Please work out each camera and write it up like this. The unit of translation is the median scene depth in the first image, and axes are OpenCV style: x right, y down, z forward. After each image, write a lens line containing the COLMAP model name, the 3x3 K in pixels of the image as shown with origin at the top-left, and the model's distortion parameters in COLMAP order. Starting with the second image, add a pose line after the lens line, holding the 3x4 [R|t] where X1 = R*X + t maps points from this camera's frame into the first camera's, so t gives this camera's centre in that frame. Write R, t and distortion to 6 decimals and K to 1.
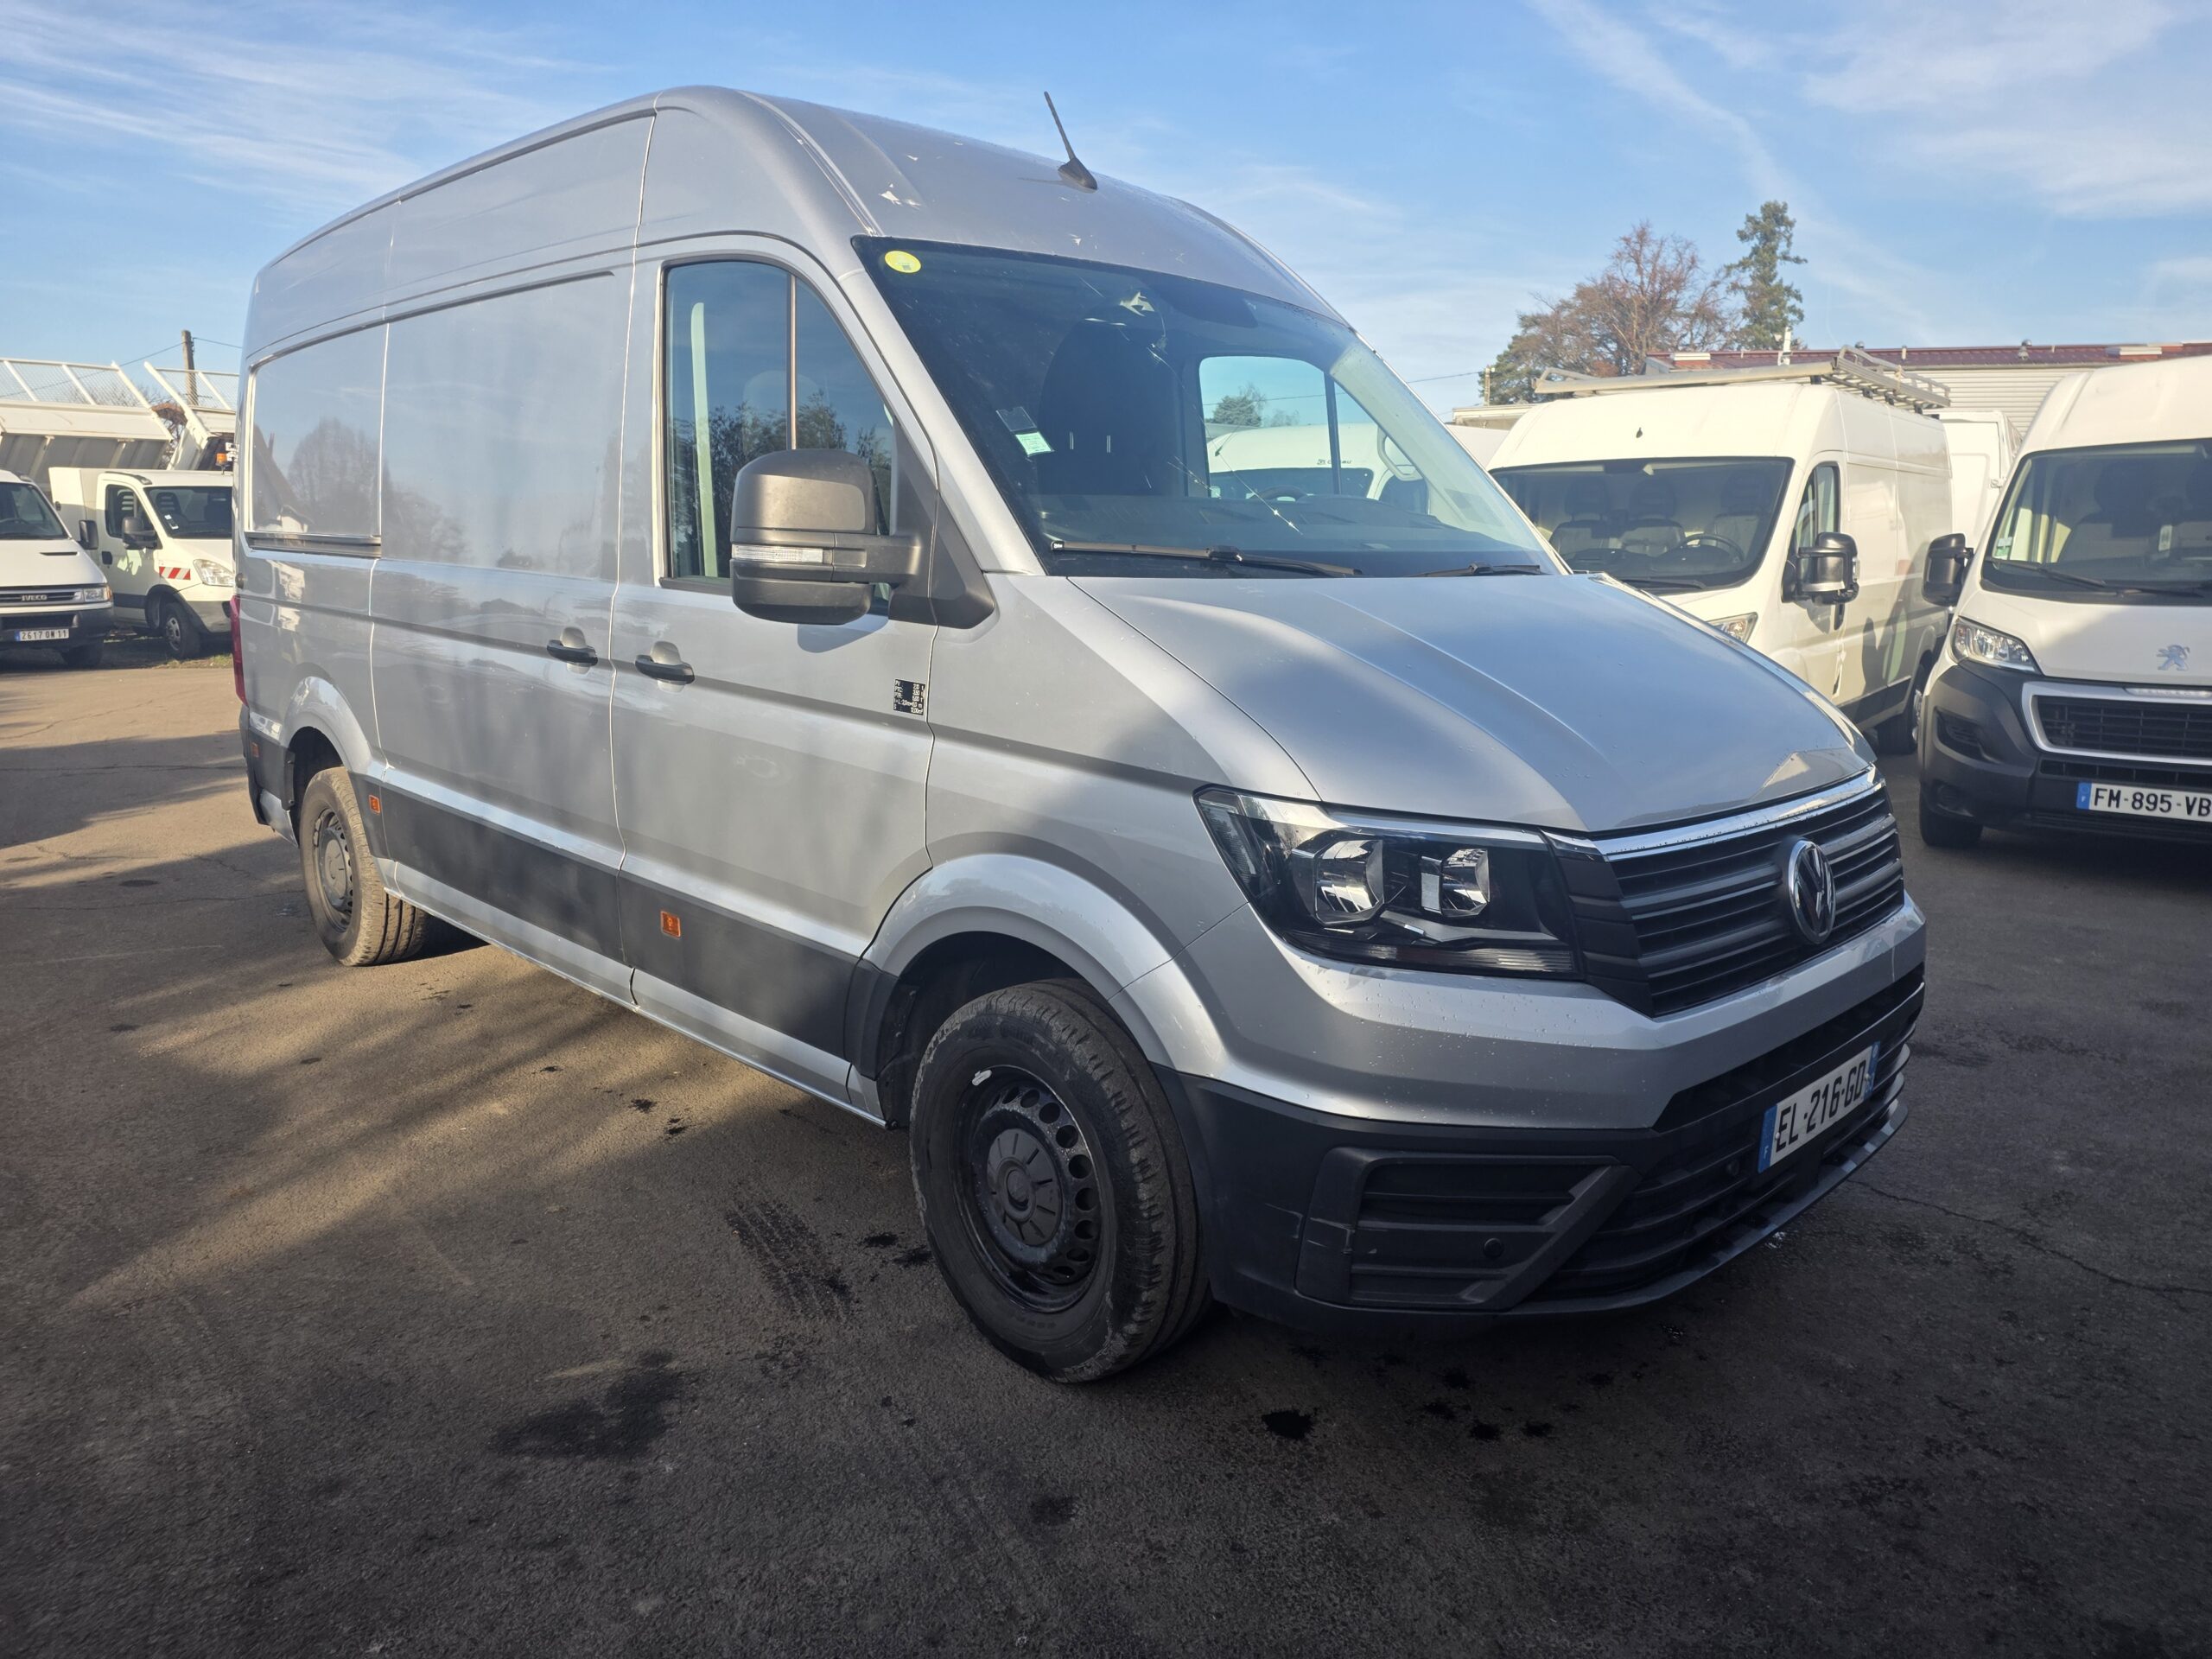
lens RADIAL K [[1540.4, 0, 1139.8], [0, 1540.4, 827.8], [0, 0, 1]] dist [0.030069, -0.003737]
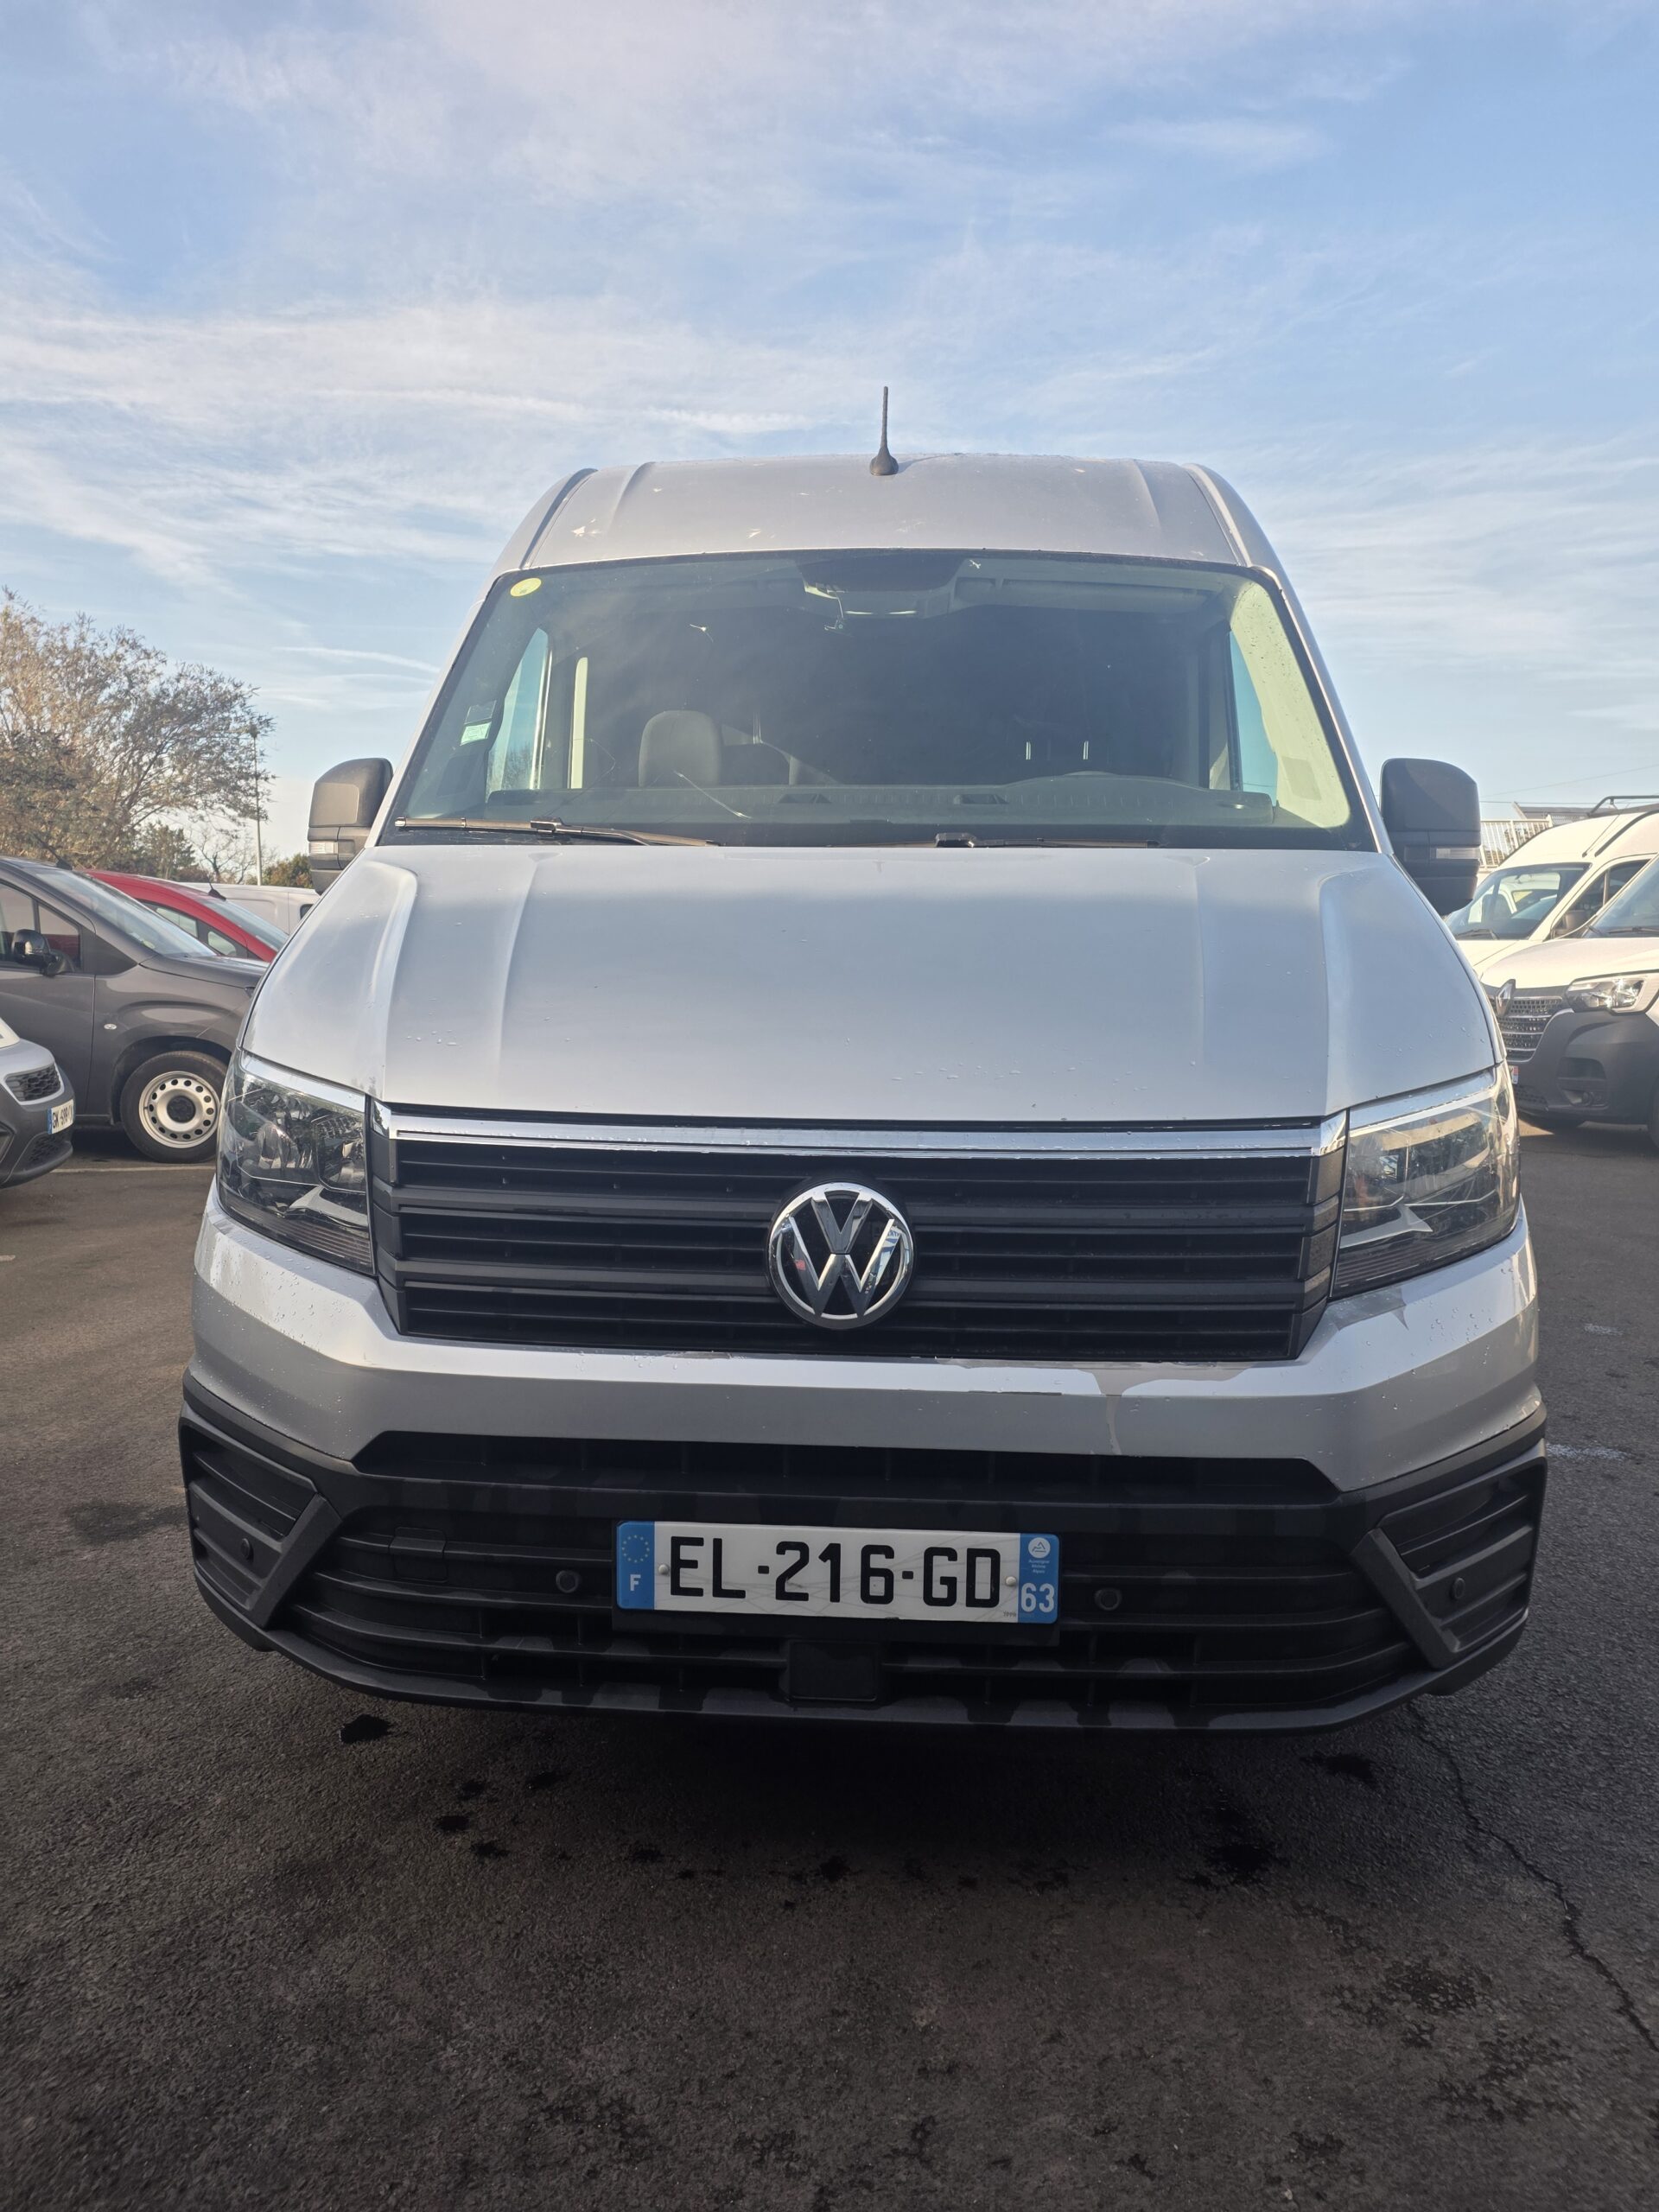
lens RADIAL K [[1540.4, 0, 826.8], [0, 1540.4, 1162.2], [0, 0, 1]] dist [0.030069, -0.003737]
pose [[0.642046, 0.097993, -0.760378, 0.728597], [-0.140858, 0.989992, 0.008646, -0.003620], [0.753615, 0.101554, 0.649424, 0.428096]]
